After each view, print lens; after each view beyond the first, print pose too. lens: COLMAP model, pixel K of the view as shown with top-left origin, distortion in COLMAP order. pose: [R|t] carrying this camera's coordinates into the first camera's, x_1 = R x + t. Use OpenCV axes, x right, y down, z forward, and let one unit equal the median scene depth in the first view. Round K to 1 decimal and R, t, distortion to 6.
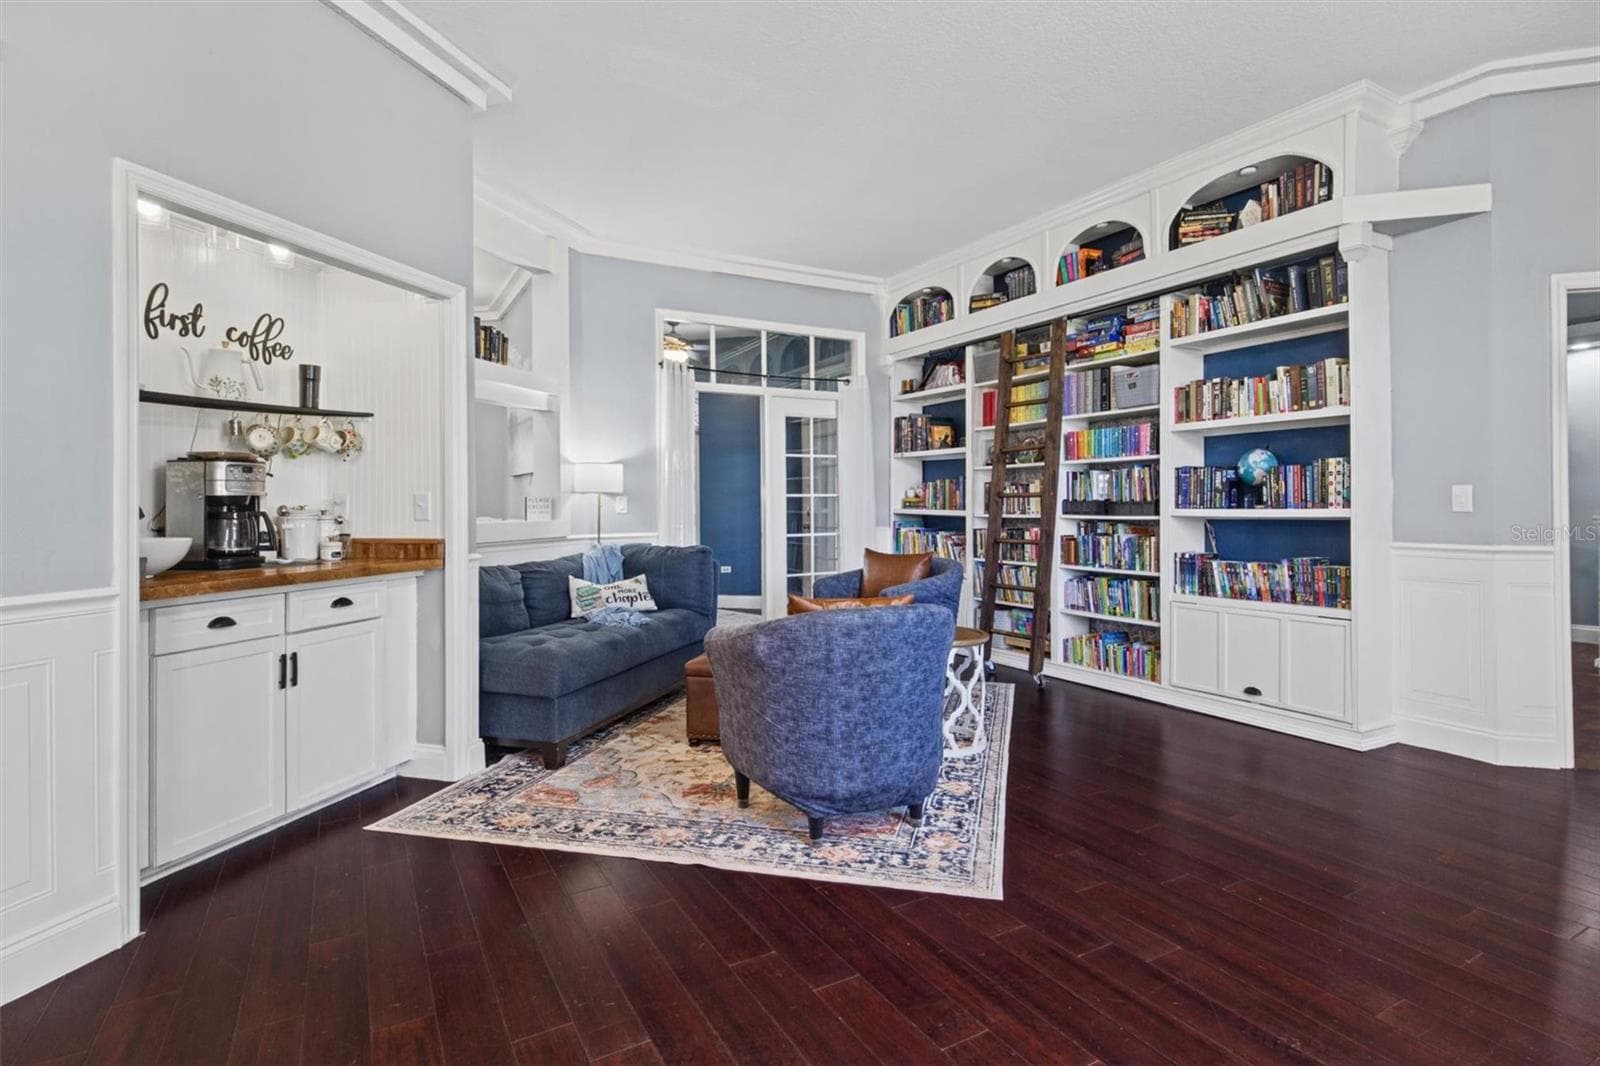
lens RADIAL K [[795.2, 0, 801.0], [0, 795.2, 501.5], [0, 0, 1]] dist [0.006718, 0.000437]
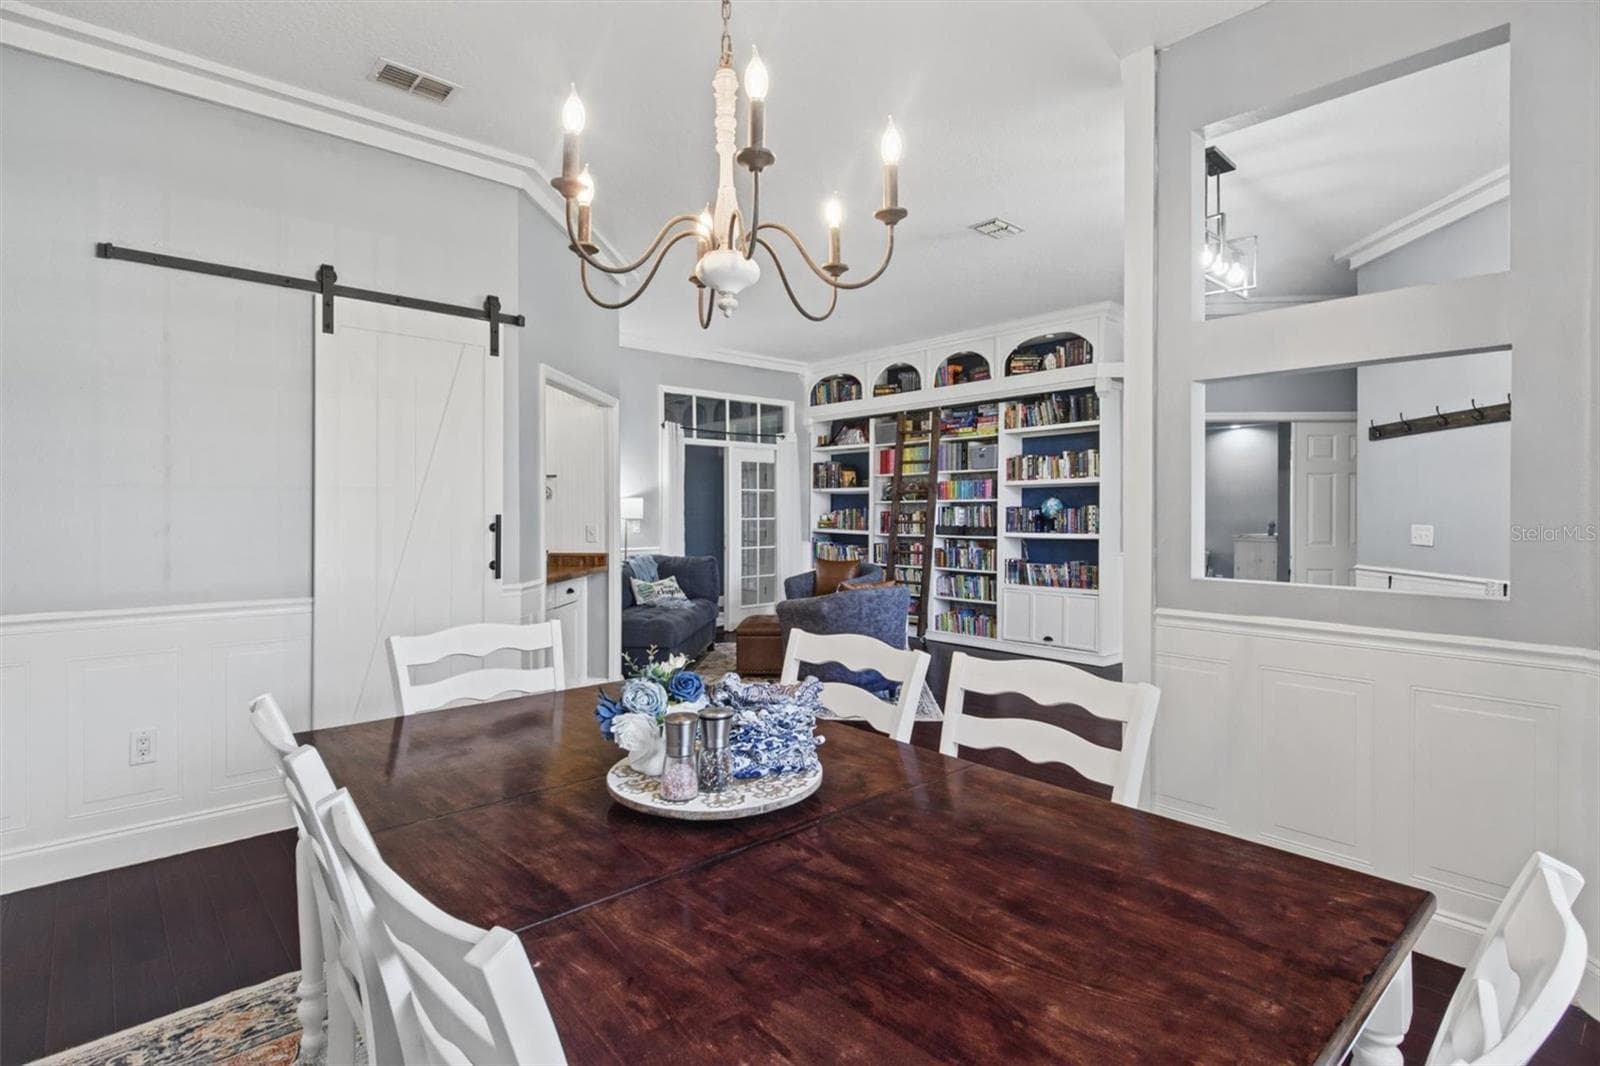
lens RADIAL K [[801.2, 0, 792.2], [0, 801.2, 518.9], [0, 0, 1]] dist [0.020546, -0.000397]
pose [[0.975674, 0.005750, 0.219152, -0.309324], [-0.008483, 0.999898, 0.011531, -0.032418], [-0.219063, -0.013110, 0.975623, -0.495930]]
